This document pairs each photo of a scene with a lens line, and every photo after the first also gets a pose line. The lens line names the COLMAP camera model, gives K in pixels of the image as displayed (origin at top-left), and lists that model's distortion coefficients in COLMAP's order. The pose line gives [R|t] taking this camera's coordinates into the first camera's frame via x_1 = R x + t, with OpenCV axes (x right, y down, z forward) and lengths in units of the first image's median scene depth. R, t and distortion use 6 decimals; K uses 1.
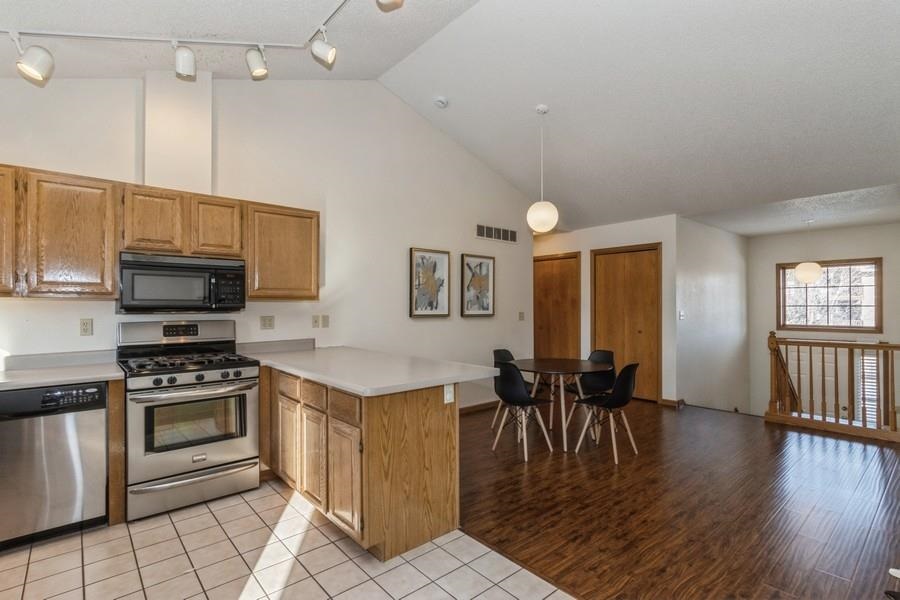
lens RADIAL K [[430.3, 0, 450.0], [0, 430.3, 300.0], [0, 0, 1]] dist [0.002996, 0.000110]
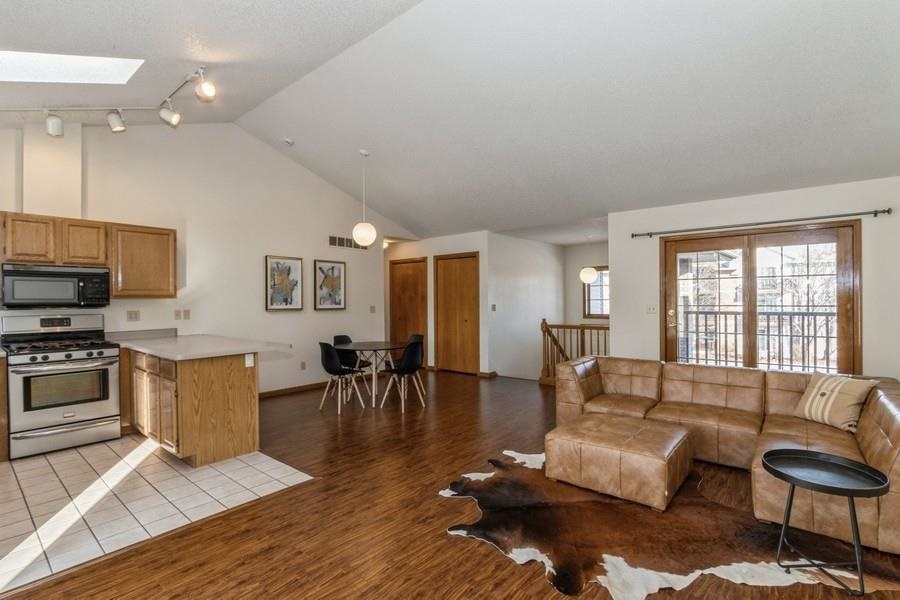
lens RADIAL K [[427.5, 0, 448.6], [0, 427.5, 296.3], [0, 0, 1]] dist [0.001370, -0.006648]
pose [[0.989091, -0.005147, 0.147216, 0.355894], [0.004617, 0.999982, 0.003942, -0.007091], [-0.147233, -0.003220, 0.989097, -0.440585]]
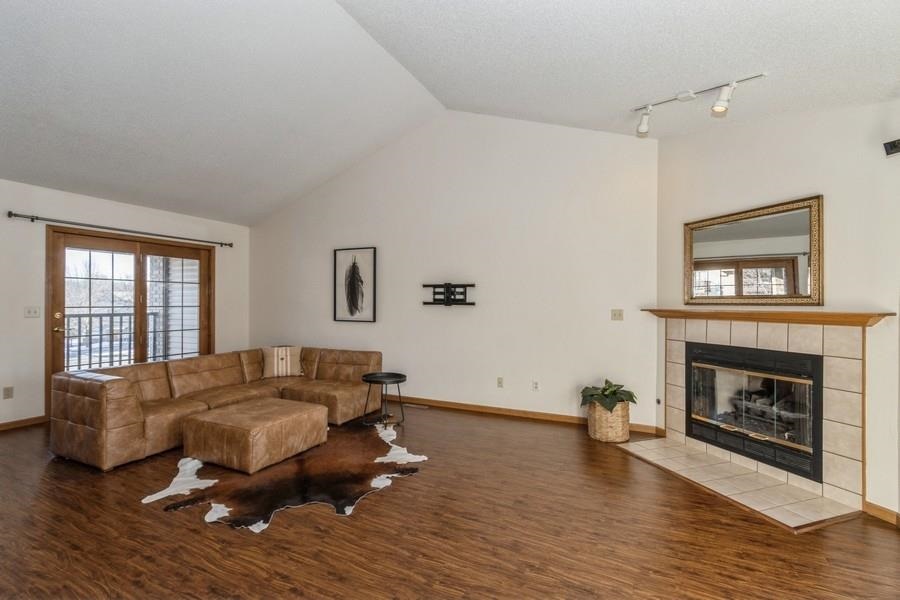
lens RADIAL K [[415.4, 0, 443.9], [0, 415.4, 302.8], [0, 0, 1]] dist [0.002523, 0.000141]
pose [[-0.381241, -0.001020, 0.924475, -0.321368], [-0.011725, 0.999924, -0.003732, 0.014308], [-0.924401, -0.012262, -0.381224, 0.433492]]
